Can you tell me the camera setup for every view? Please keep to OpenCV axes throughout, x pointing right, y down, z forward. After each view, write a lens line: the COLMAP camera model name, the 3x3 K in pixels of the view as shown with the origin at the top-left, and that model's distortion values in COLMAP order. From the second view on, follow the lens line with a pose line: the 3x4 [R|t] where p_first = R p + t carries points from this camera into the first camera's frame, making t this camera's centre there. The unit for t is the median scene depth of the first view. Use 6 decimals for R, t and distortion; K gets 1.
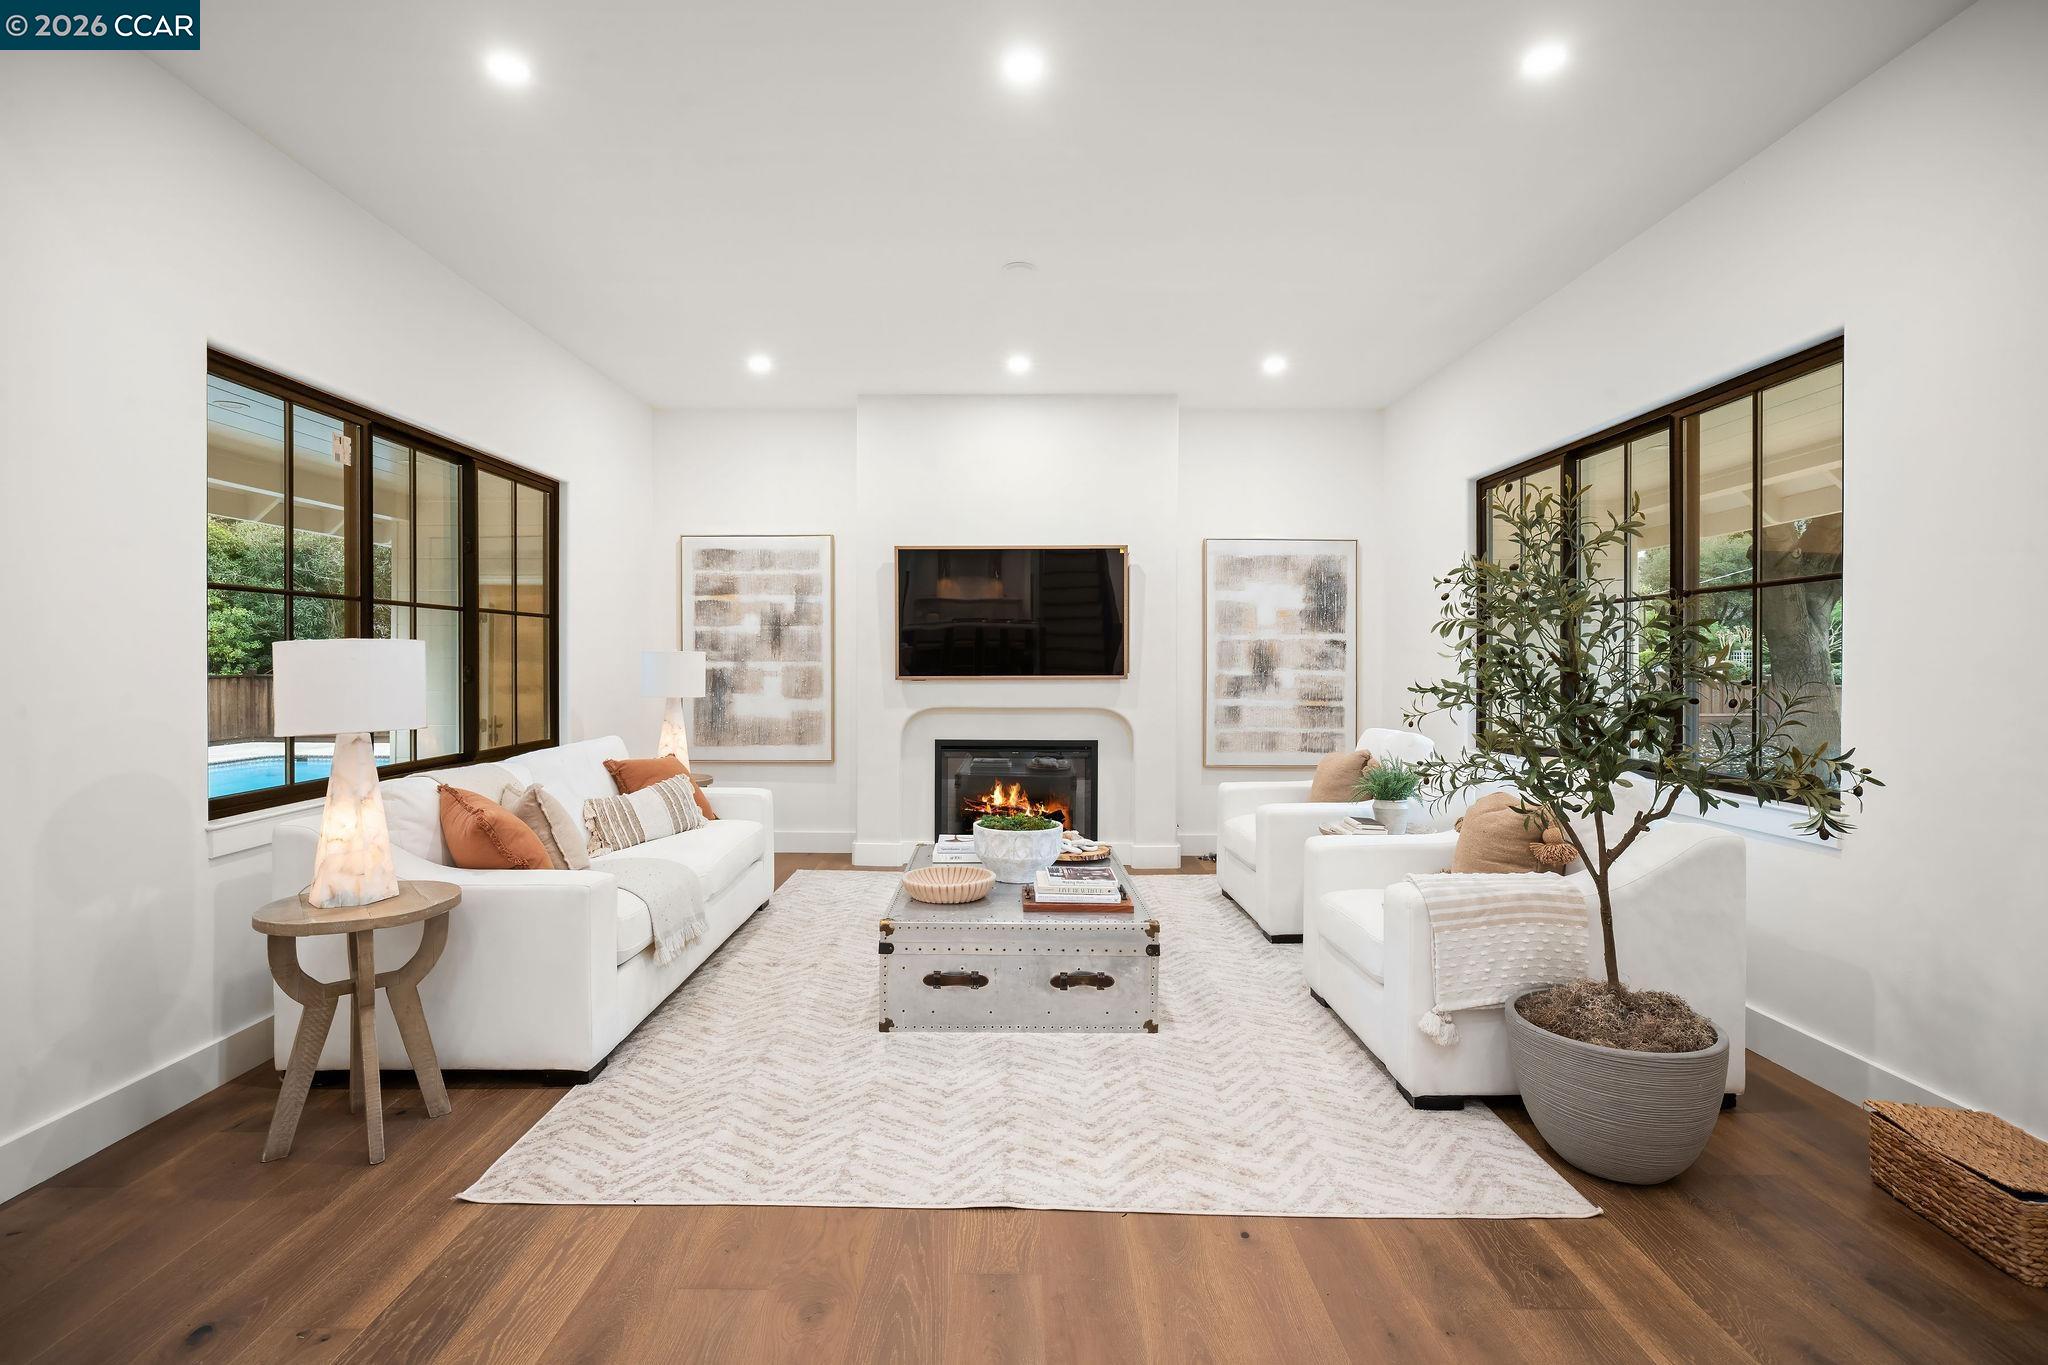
lens RADIAL K [[939.5, 0, 1016.9], [0, 939.5, 680.9], [0, 0, 1]] dist [-0.012355, 0.002299]
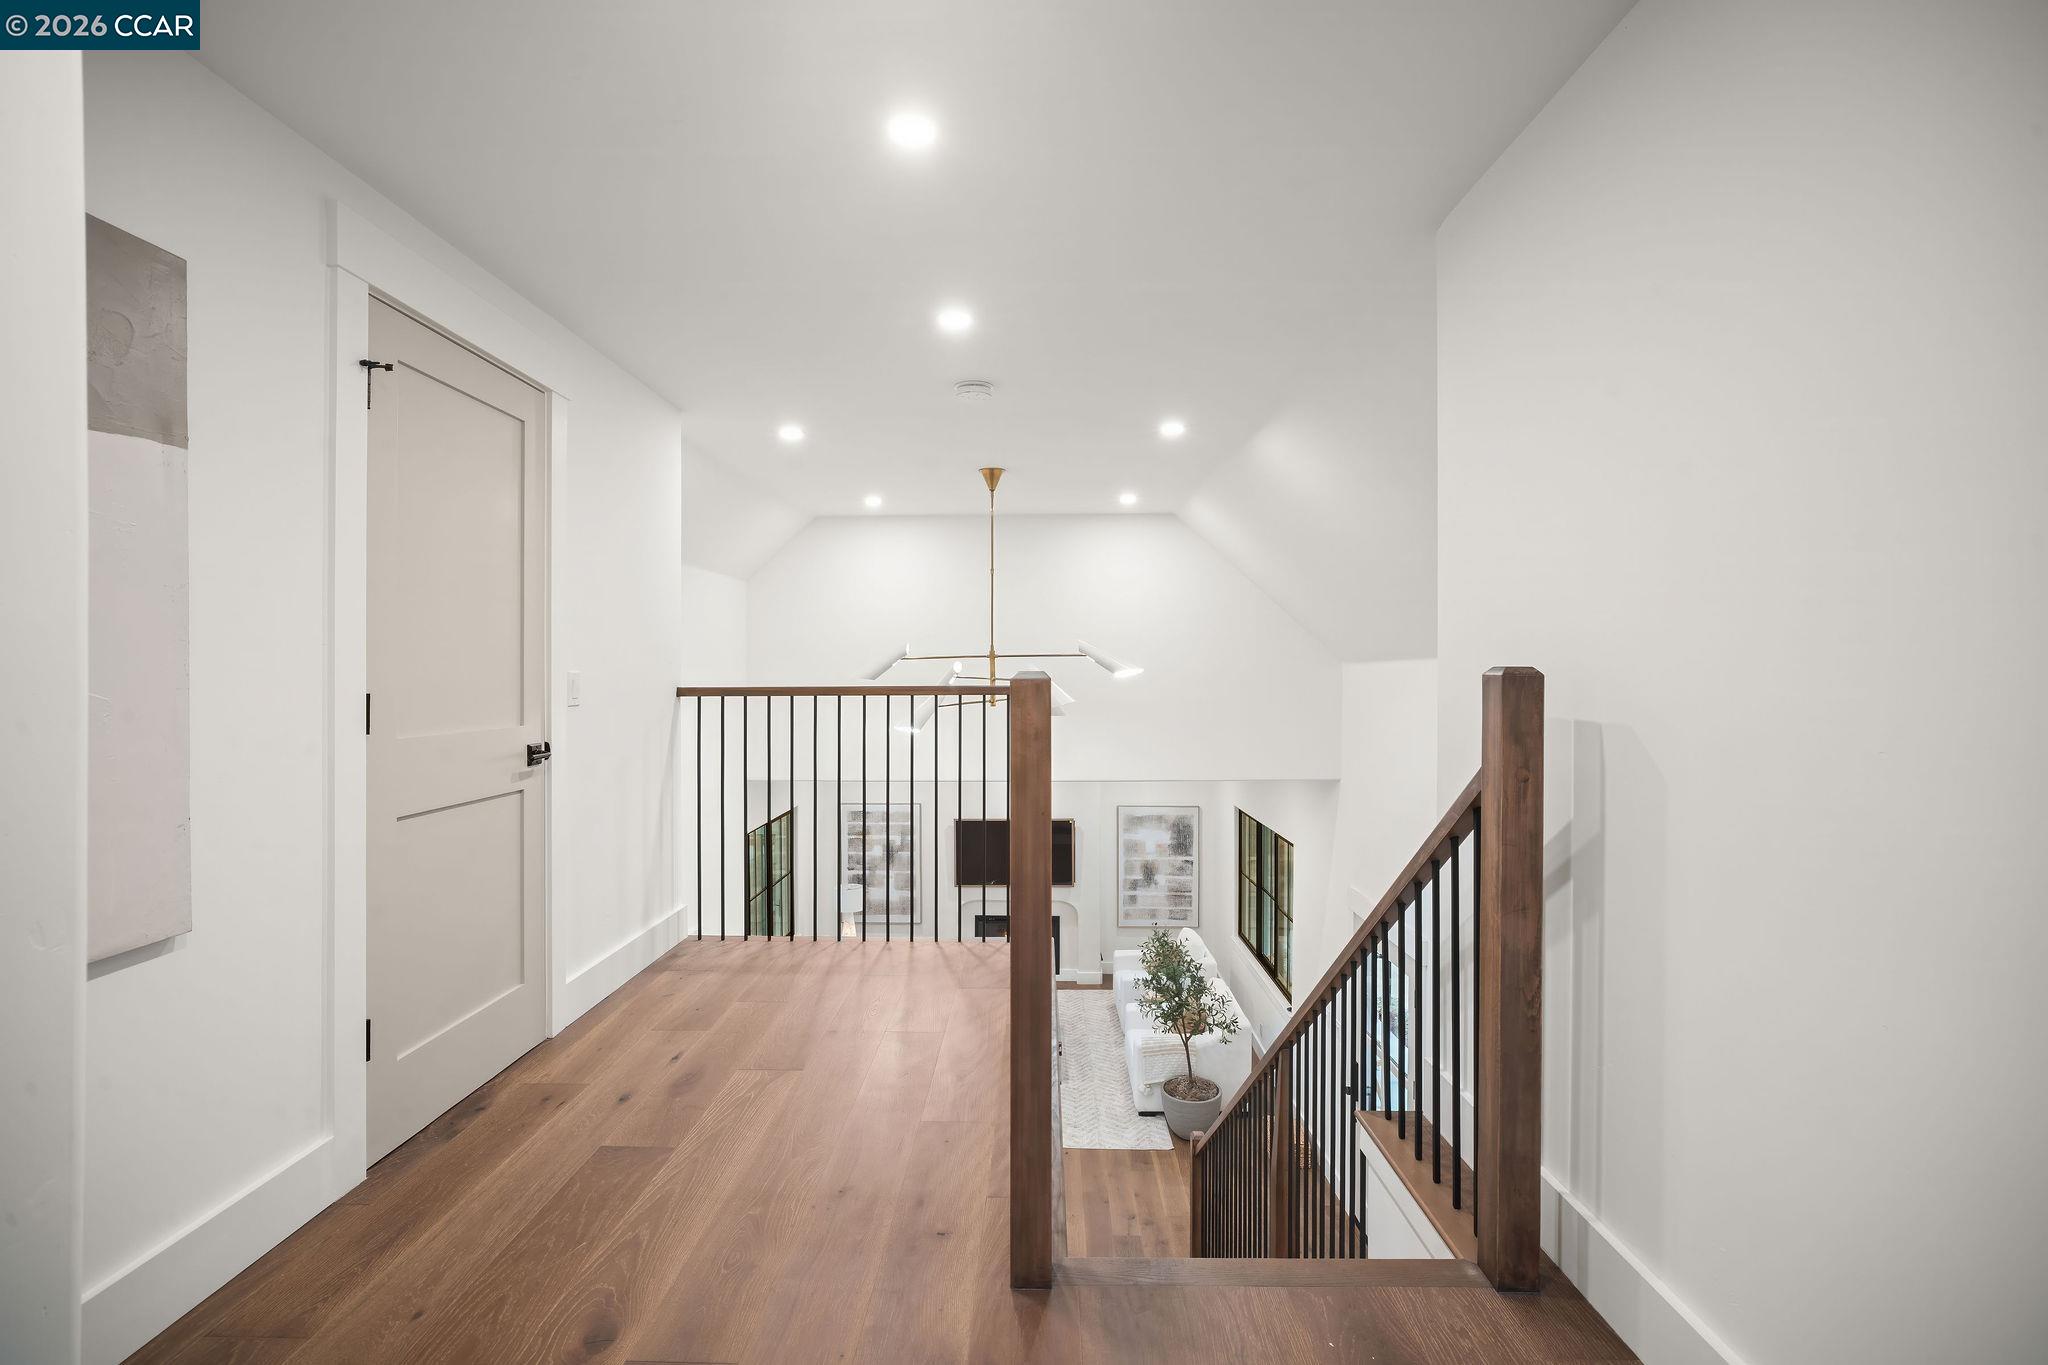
lens RADIAL K [[939.5, 0, 1021.9], [0, 939.5, 661.8], [0, 0, 1]] dist [-0.012355, 0.002299]
pose [[0.999703, -0.002688, -0.024205, 0.055000], [0.002616, 0.999992, -0.003029, -0.435987], [0.024213, 0.002965, 0.999702, -0.887958]]
